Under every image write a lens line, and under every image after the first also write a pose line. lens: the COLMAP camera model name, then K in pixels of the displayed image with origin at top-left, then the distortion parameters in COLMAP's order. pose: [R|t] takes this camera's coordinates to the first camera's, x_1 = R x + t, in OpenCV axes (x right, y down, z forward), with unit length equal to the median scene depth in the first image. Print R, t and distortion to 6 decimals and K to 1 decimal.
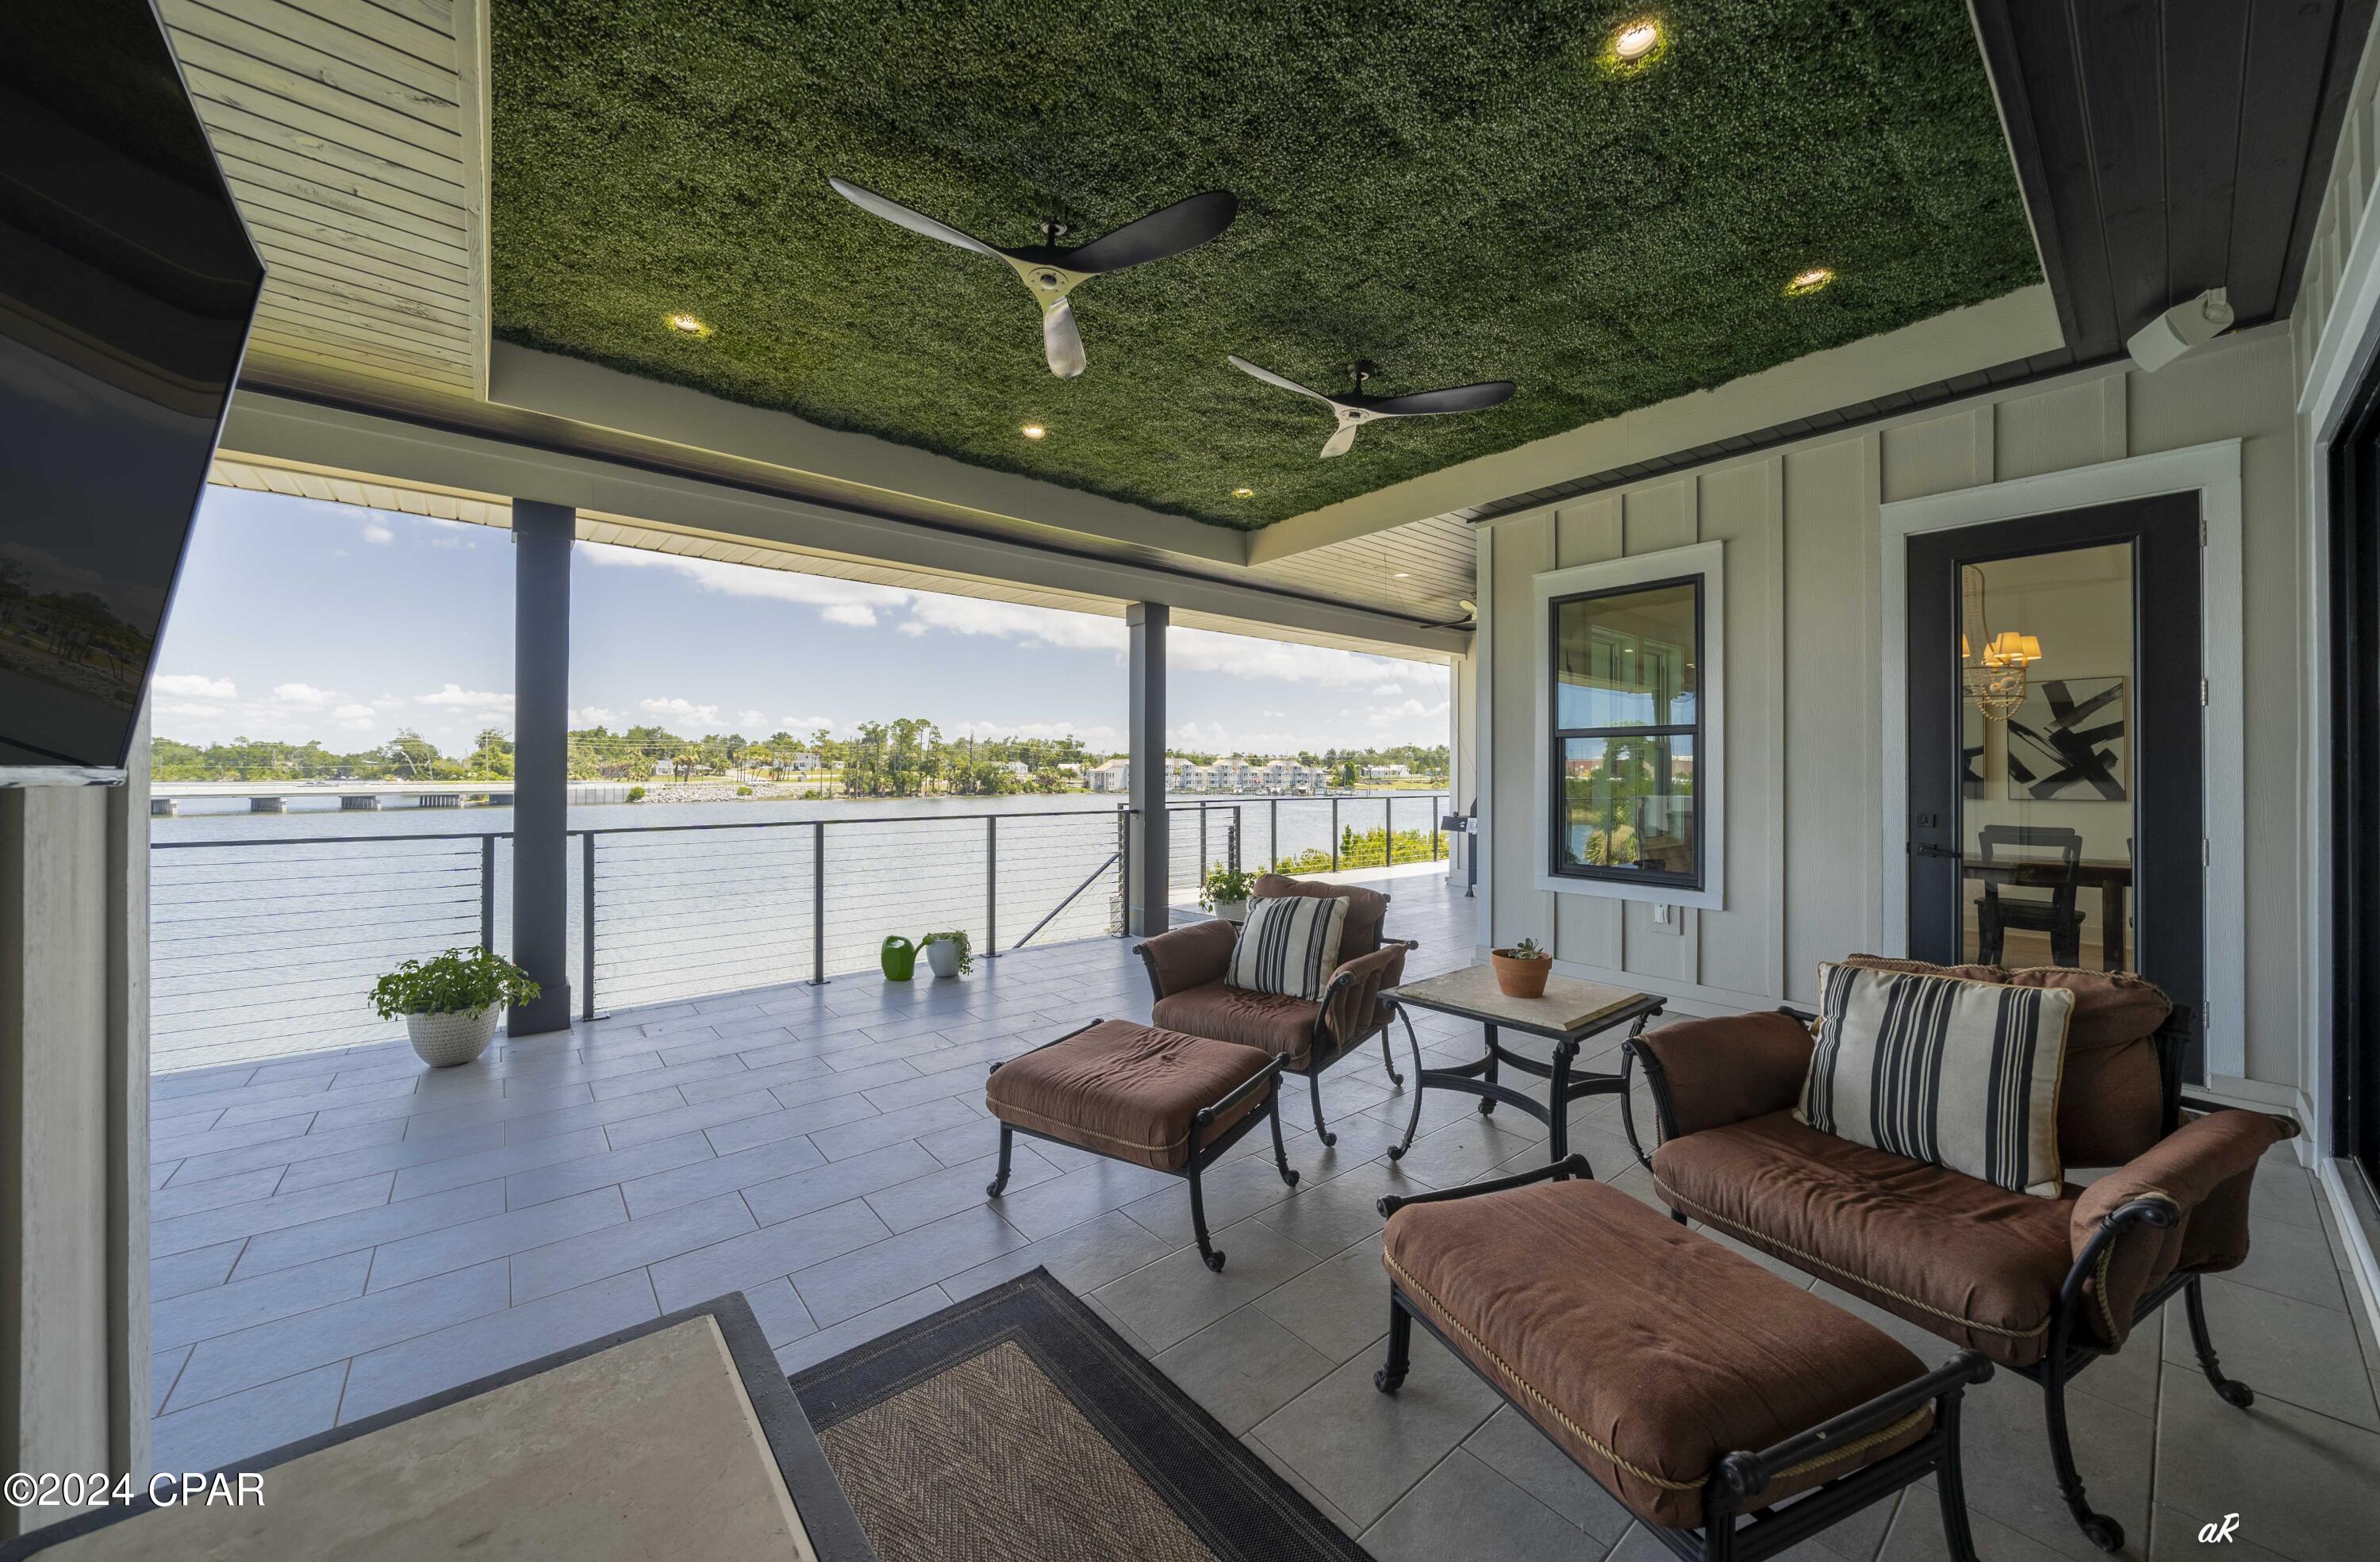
lens RADIAL K [[833.5, 0, 1167.4], [0, 833.5, 766.5], [0, 0, 1]] dist [-0.004322, -0.000012]
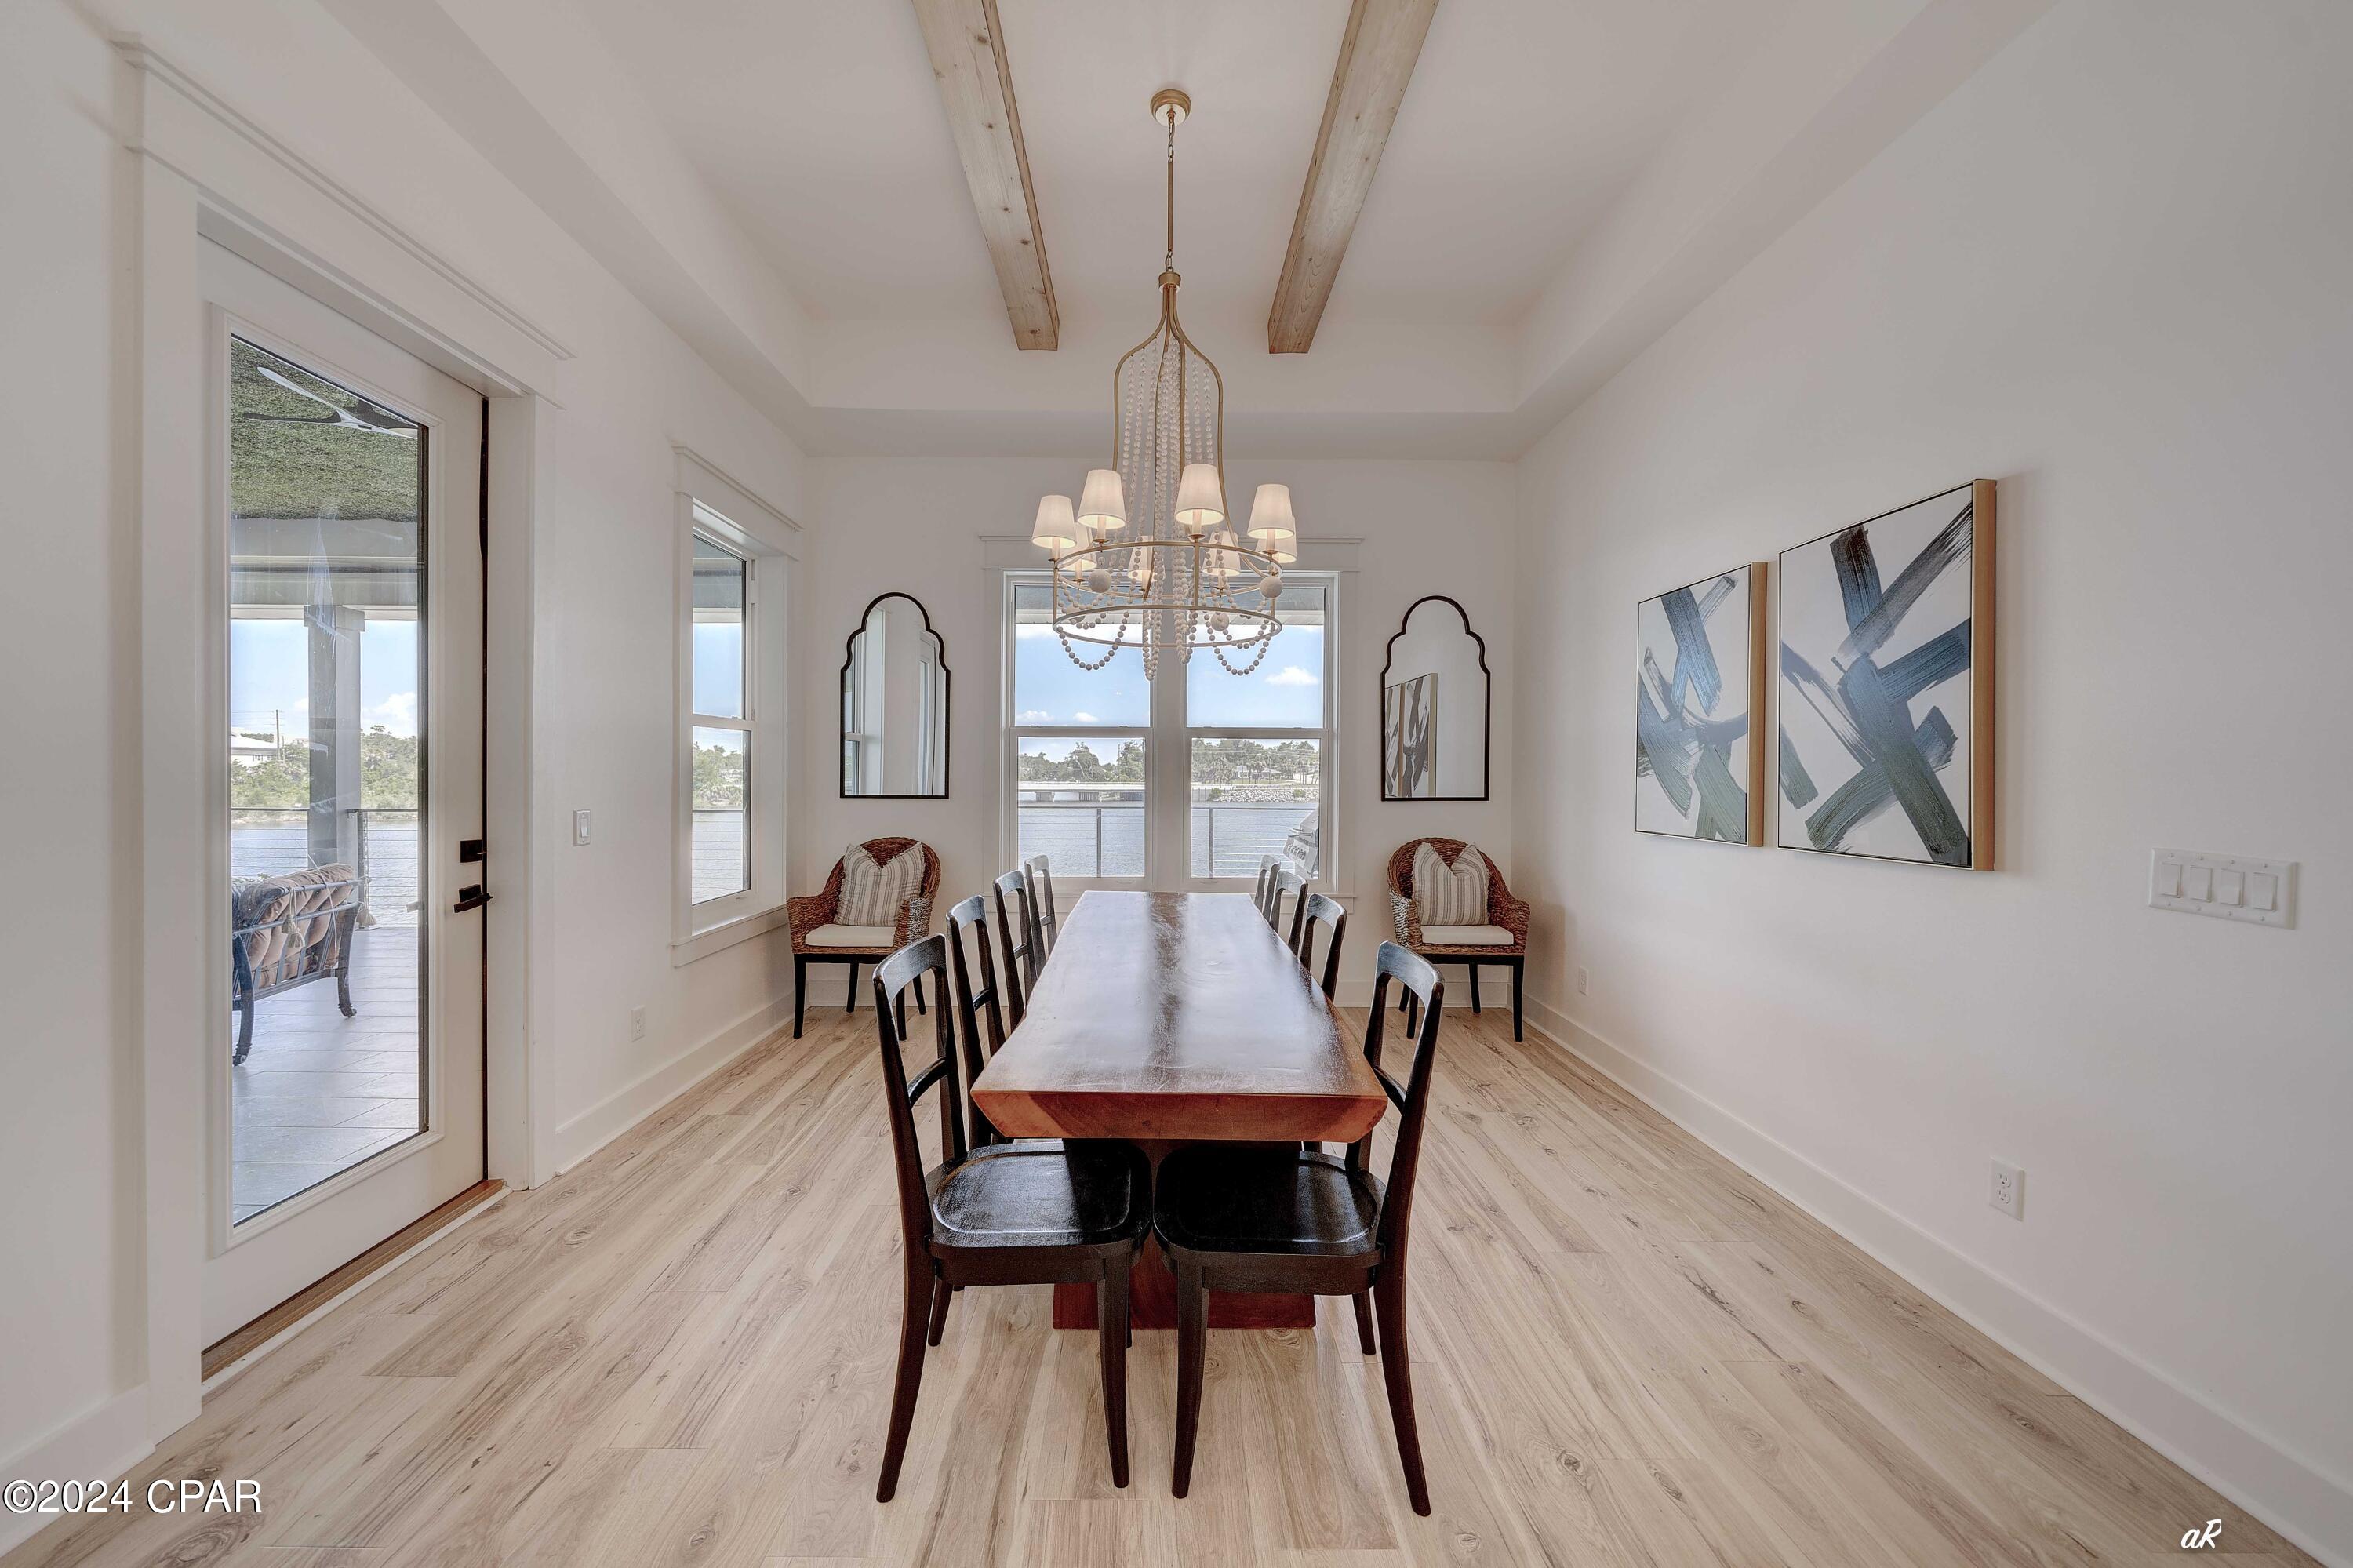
lens RADIAL K [[824.1, 0, 1167.3], [0, 824.1, 784.8], [0, 0, 1]] dist [-0.004322, -0.000012]
pose [[0.775298, 0.009590, -0.631522, 0.997977], [0.000886, 0.999867, 0.016271, 0.003255], [0.631595, -0.013175, 0.775187, 0.495177]]
